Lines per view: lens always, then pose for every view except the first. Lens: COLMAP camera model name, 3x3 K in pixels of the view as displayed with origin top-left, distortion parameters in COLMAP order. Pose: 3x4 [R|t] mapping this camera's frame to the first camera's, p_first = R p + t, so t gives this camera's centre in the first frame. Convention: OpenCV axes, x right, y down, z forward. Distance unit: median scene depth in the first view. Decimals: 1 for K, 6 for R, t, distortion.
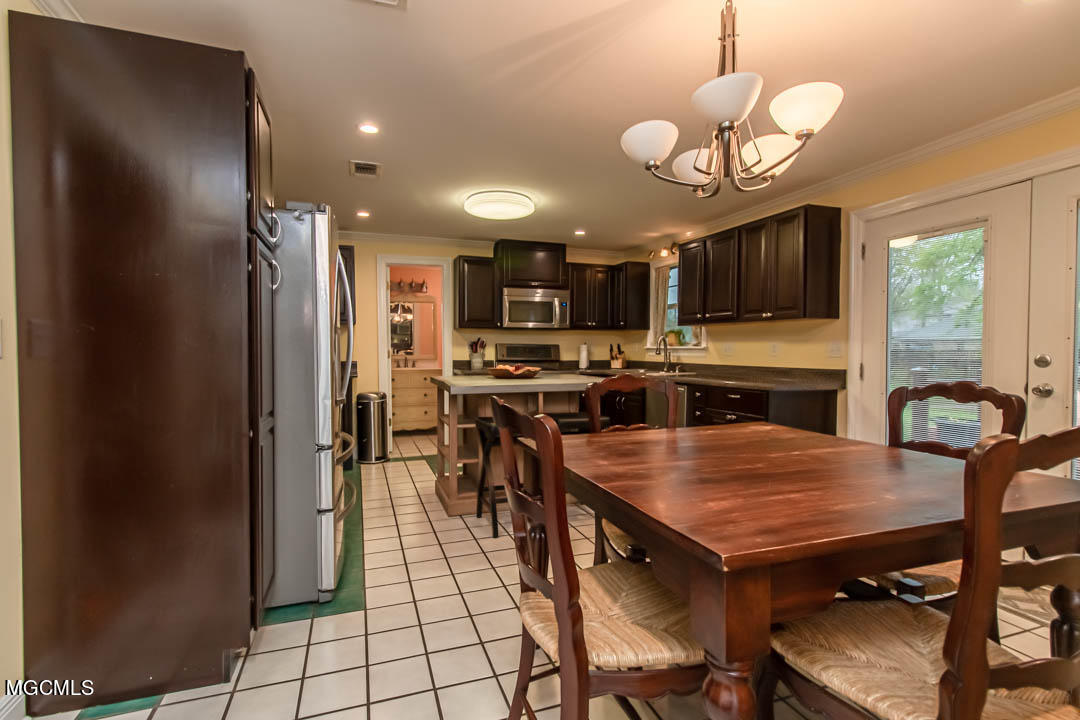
lens RADIAL K [[509.7, 0, 539.0], [0, 509.7, 364.1], [0, 0, 1]] dist [0.003574, -0.000003]
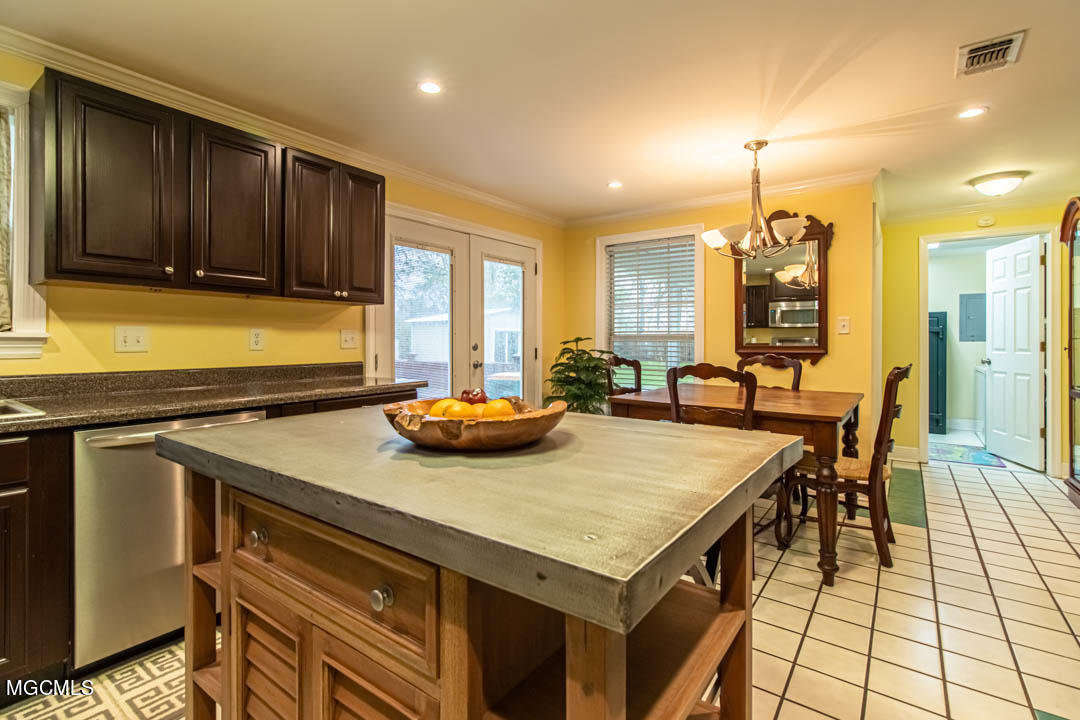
lens RADIAL K [[509.7, 0, 546.4], [0, 509.7, 339.7], [0, 0, 1]] dist [0.003574, -0.000003]
pose [[-0.570732, -0.000881, 0.821136, -0.222761], [0.022690, 0.999601, 0.016843, -0.023575], [-0.820823, 0.028244, -0.570484, 0.792809]]
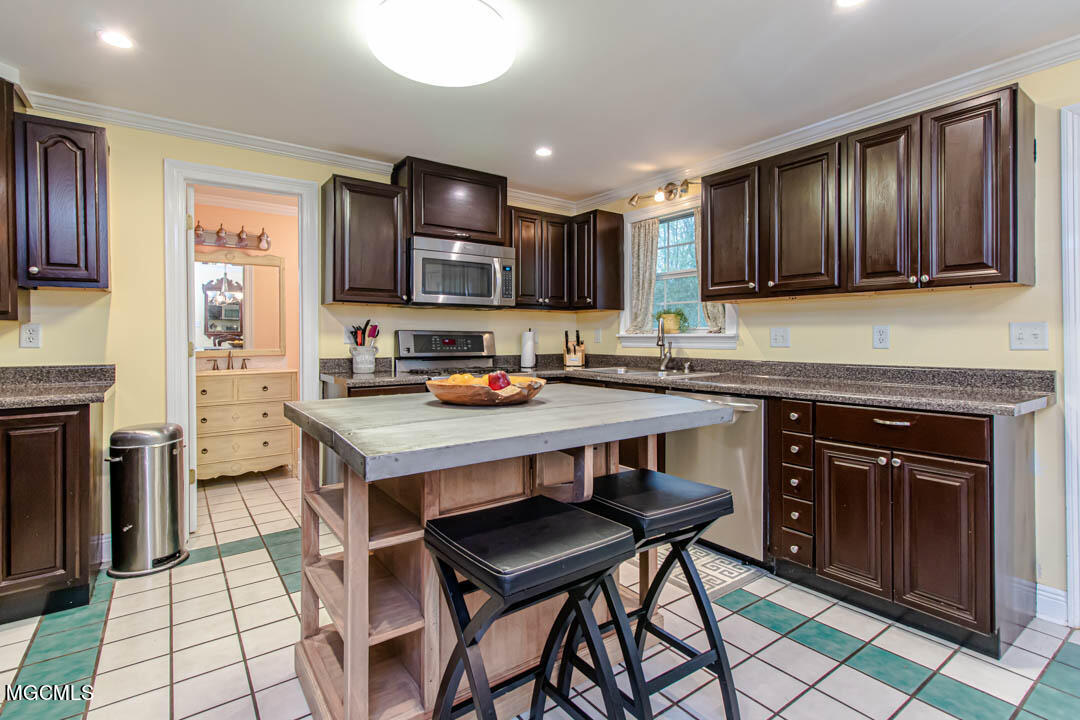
lens RADIAL K [[509.7, 0, 541.4], [0, 509.7, 335.3], [0, 0, 1]] dist [0.003574, -0.000003]
pose [[0.959921, -0.003857, 0.280244, -0.090293], [0.013638, 0.999364, -0.032962, -0.012017], [-0.279939, 0.035463, 0.959363, 0.378349]]
